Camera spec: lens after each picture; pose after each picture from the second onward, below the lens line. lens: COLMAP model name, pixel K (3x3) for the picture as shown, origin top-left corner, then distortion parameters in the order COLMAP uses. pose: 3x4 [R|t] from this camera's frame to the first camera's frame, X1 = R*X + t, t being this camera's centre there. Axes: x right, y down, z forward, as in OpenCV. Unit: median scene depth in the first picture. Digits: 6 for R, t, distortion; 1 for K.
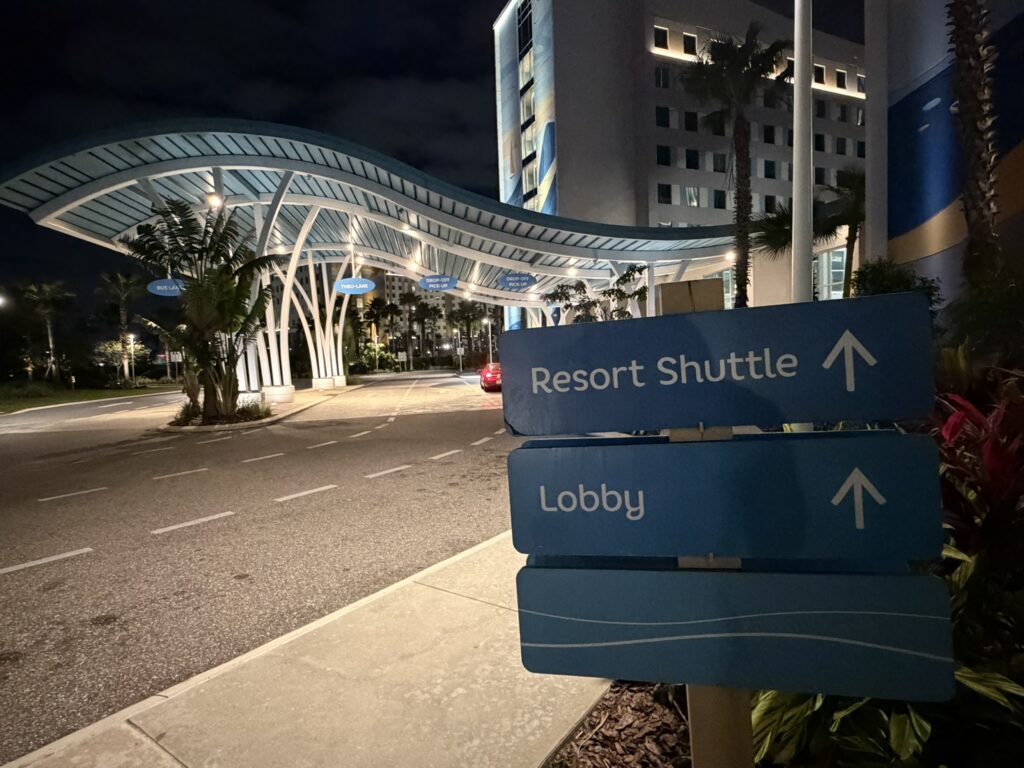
lens RADIAL K [[568.8, 0, 510.8], [0, 568.8, 379.3], [0, 0, 1]] dist [-0.029453, 0.005158]
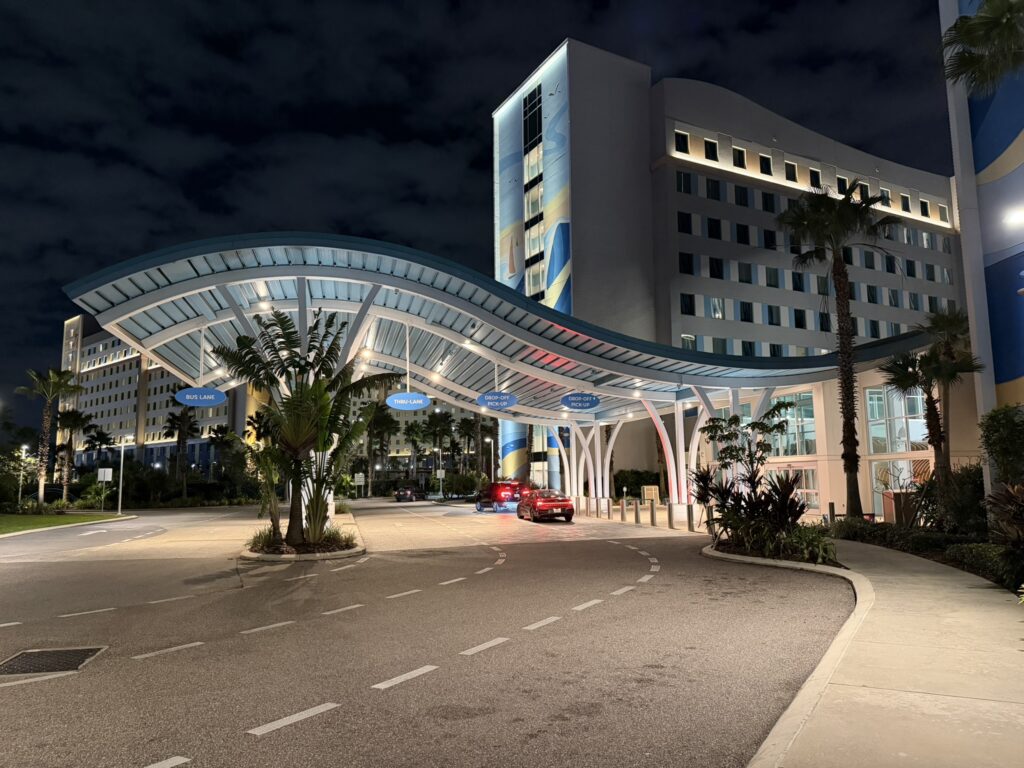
lens RADIAL K [[721.2, 0, 510.8], [0, 721.2, 386.0], [0, 0, 1]] dist [0.012589, -0.015308]
pose [[0.995065, 0.031402, 0.094120, -0.114934], [-0.014864, 0.985071, -0.171505, 0.003546], [-0.098101, 0.169259, 0.980677, -0.082775]]
